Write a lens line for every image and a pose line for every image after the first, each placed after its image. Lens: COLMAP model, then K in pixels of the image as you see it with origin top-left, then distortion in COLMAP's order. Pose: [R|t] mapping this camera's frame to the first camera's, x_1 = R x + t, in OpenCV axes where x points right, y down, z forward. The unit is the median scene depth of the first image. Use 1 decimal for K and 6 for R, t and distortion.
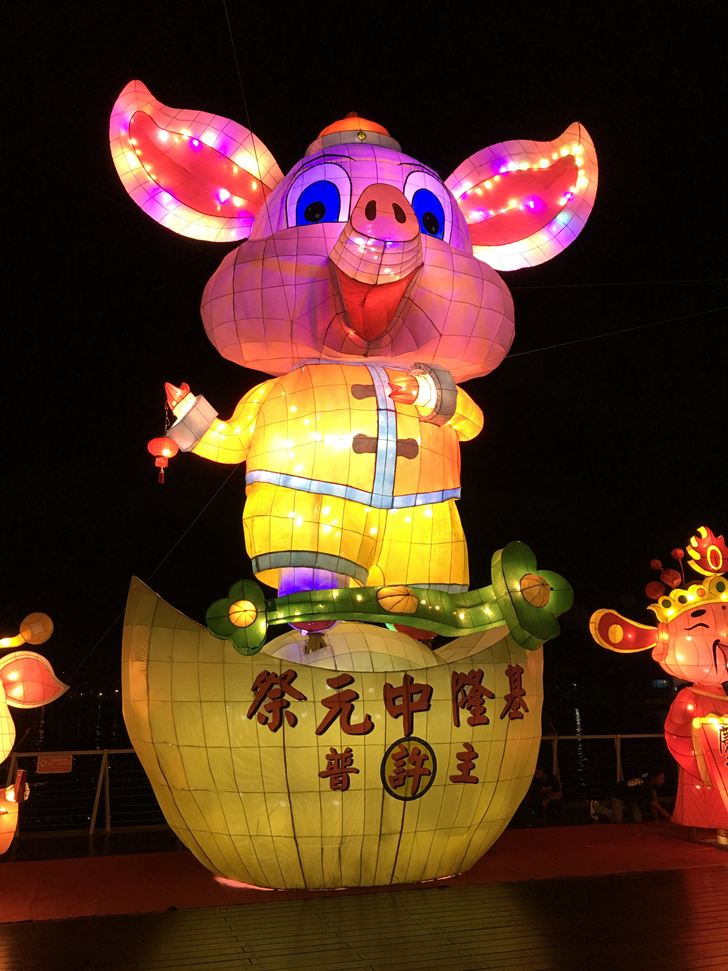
lens RADIAL K [[829.2, 0, 355.6], [0, 829.2, 484.7], [0, 0, 1]] dist [0.056455, -0.030287]
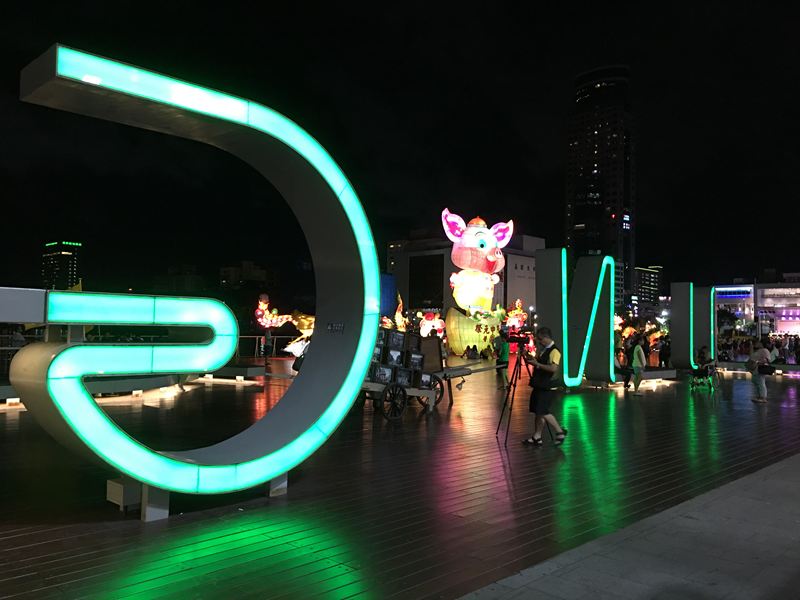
lens RADIAL K [[683.2, 0, 396.5], [0, 683.2, 297.4], [0, 0, 1]] dist [0.056455, -0.030287]
pose [[0.874213, 0.048768, 0.483087, -2.453697], [-0.145268, 0.975640, 0.164391, -0.583272], [-0.463302, -0.213890, 0.860001, -2.474971]]
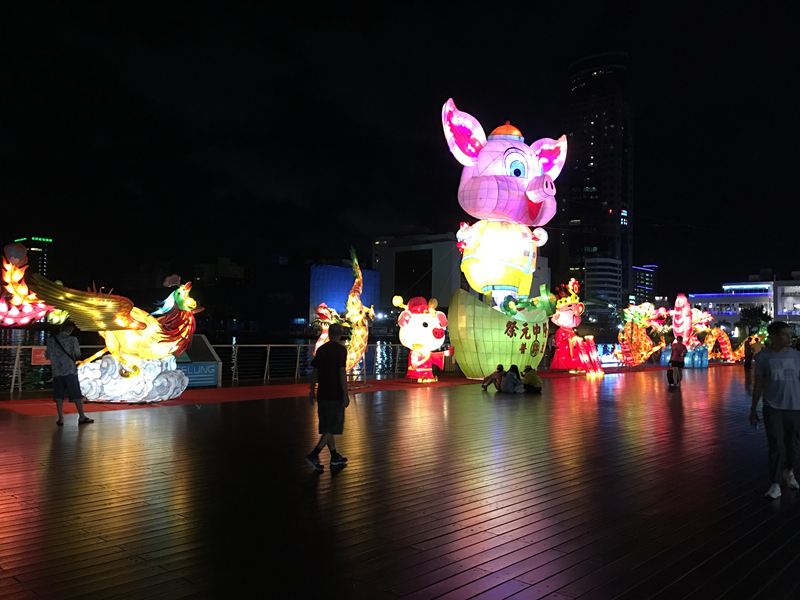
lens RADIAL K [[683.2, 0, 401.2], [0, 683.2, 299.8], [0, 0, 1]] dist [0.056455, -0.030287]
pose [[0.861258, 0.050518, 0.505650, -1.436097], [-0.152843, 0.974723, 0.162951, -0.191349], [-0.484637, -0.217628, 0.847210, -0.872845]]
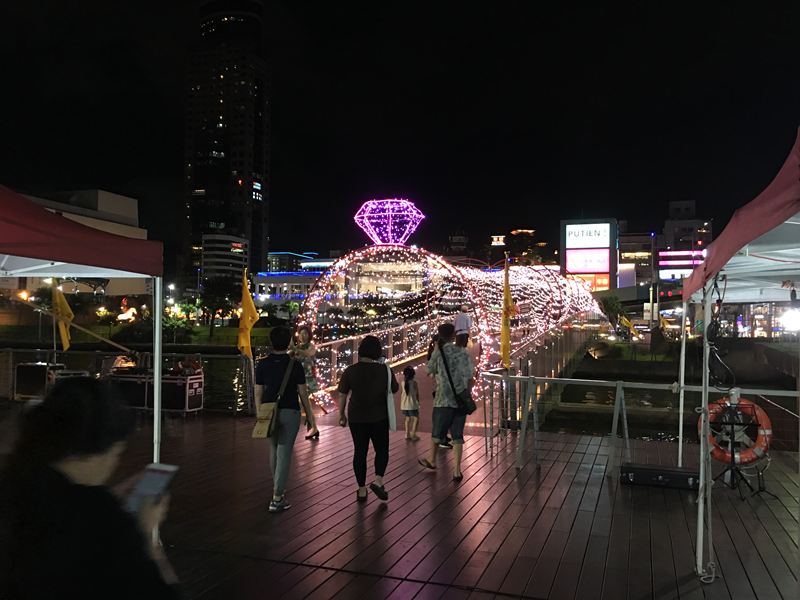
lens RADIAL K [[683.2, 0, 400.9], [0, 683.2, 297.4], [0, 0, 1]] dist [0.056455, -0.030287]
pose [[0.594037, 0.057627, 0.802371, 4.834684], [-0.219464, 0.971204, 0.092728, 0.030840], [-0.773922, -0.231176, 0.589579, 0.238058]]
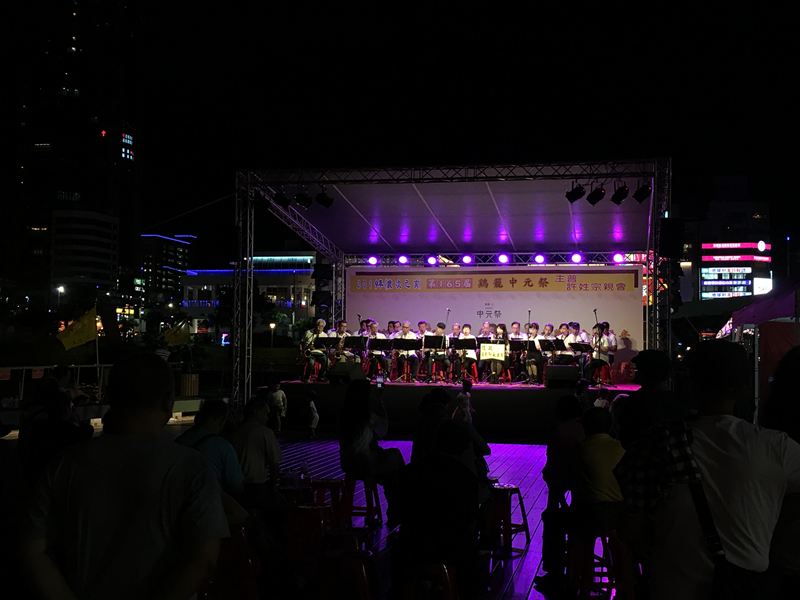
lens RADIAL K [[1007.4, 0, 397.9], [0, 1007.4, 300.7], [0, 0, 1]] dist [0.043478, 0.000000]
pose [[0.495858, 0.058456, 0.866434, 3.086585], [-0.231936, 0.970402, 0.067266, 0.211672], [-0.836857, -0.234312, 0.494740, 0.902155]]
